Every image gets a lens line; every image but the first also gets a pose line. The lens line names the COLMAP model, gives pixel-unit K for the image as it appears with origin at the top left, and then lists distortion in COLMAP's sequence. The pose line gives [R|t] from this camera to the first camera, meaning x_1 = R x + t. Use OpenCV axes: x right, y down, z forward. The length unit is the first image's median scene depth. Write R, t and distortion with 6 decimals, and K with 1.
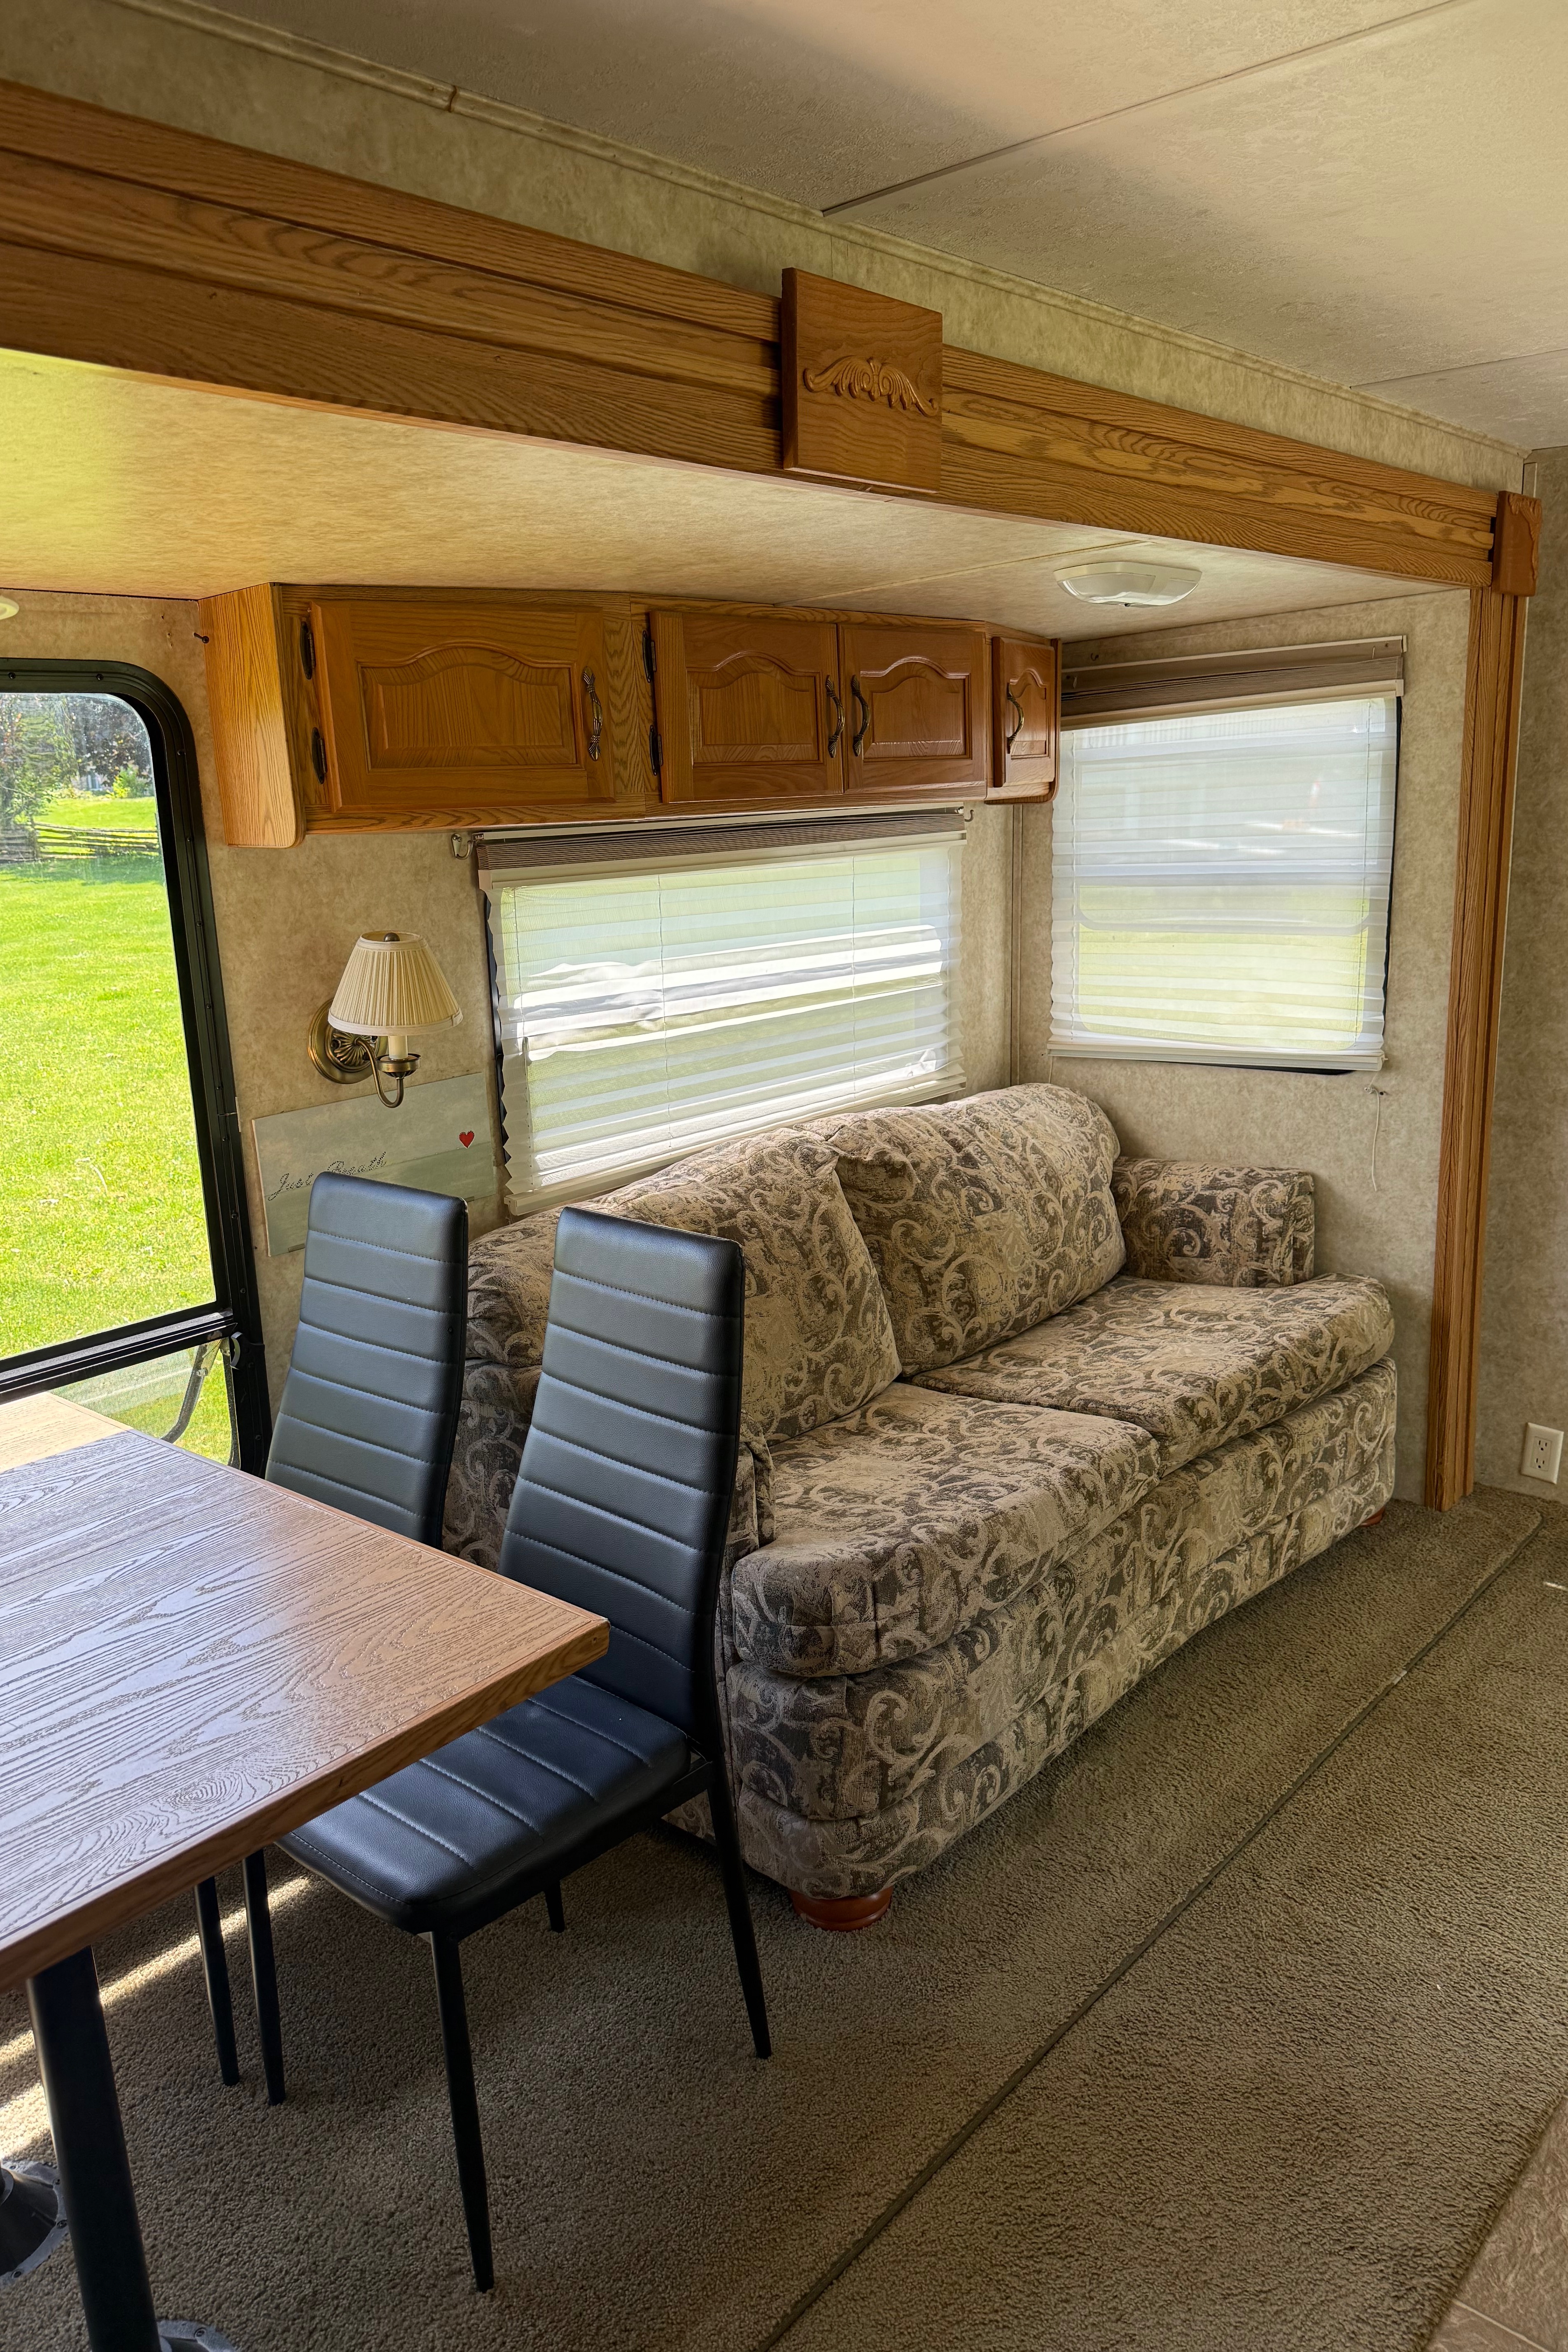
lens RADIAL K [[1669.7, 0, 783.2], [0, 1669.7, 1190.5], [0, 0, 1]] dist [0.044787, -0.033717]
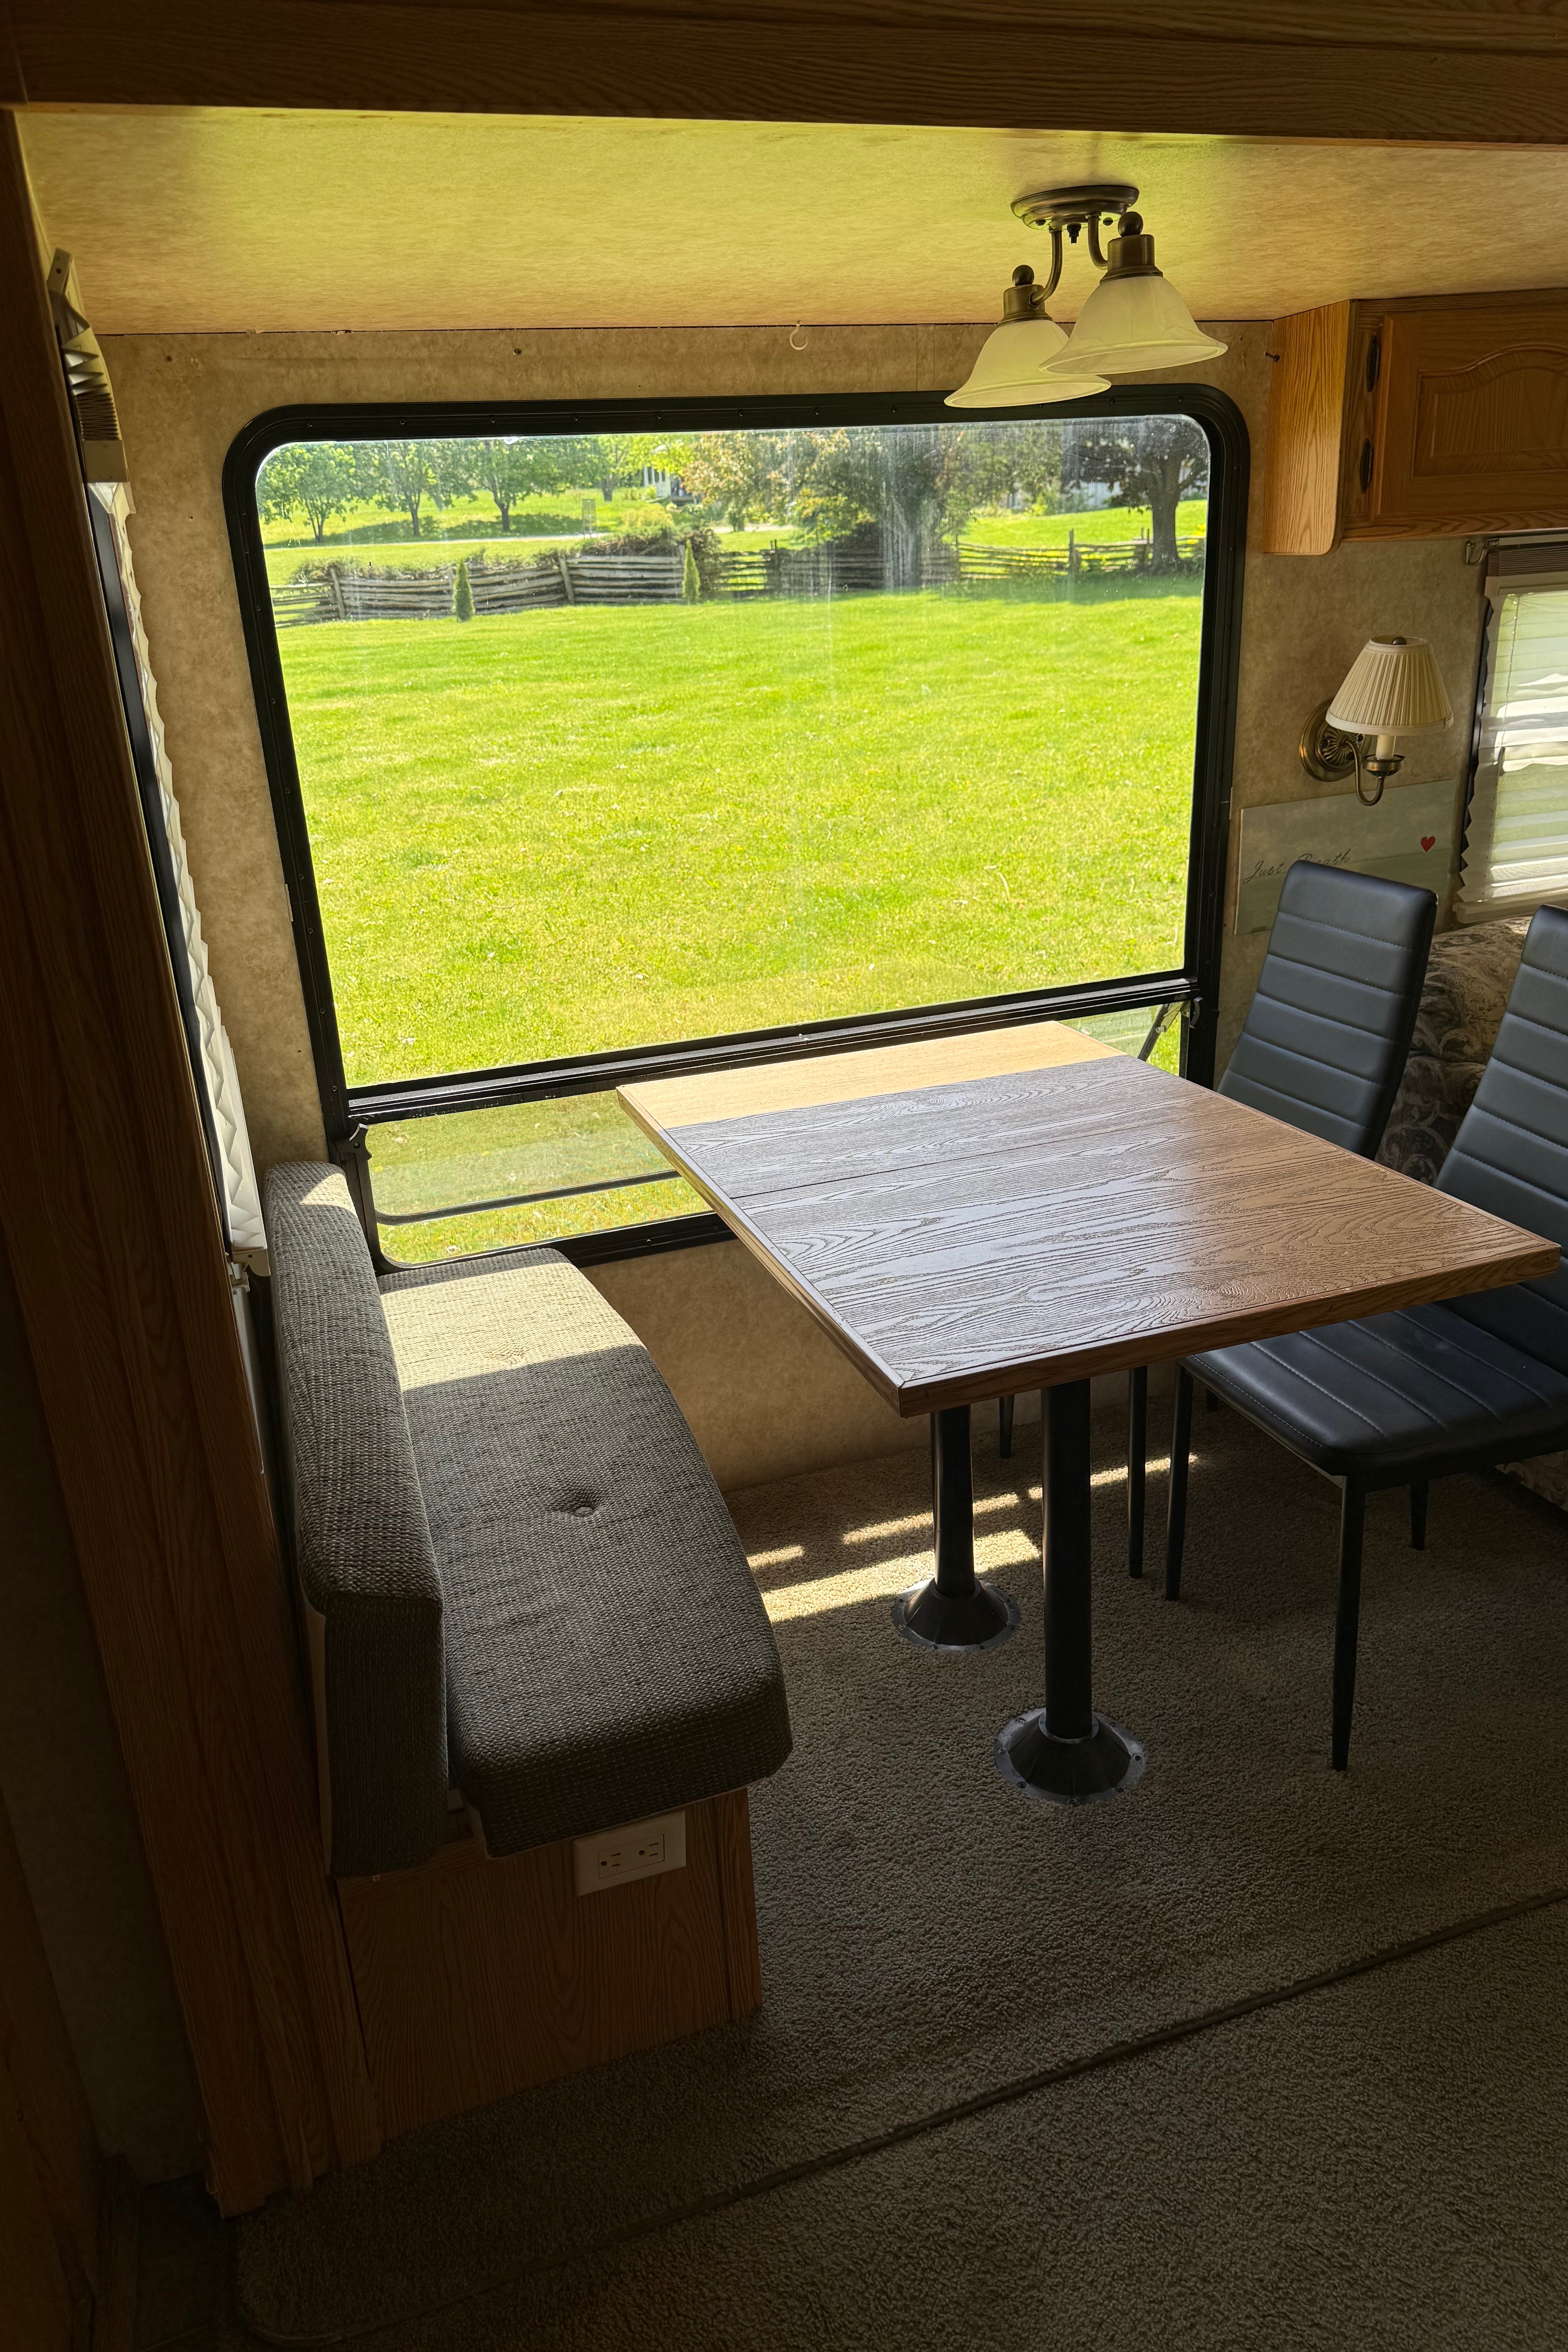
lens RADIAL K [[1669.7, 0, 764.3], [0, 1669.7, 1176.9], [0, 0, 1]] dist [0.044787, -0.033717]
pose [[0.869922, 0.165650, -0.464539, -0.029632], [-0.095766, 0.980715, 0.170375, 0.038649], [0.483803, -0.103725, 0.869009, -0.162054]]
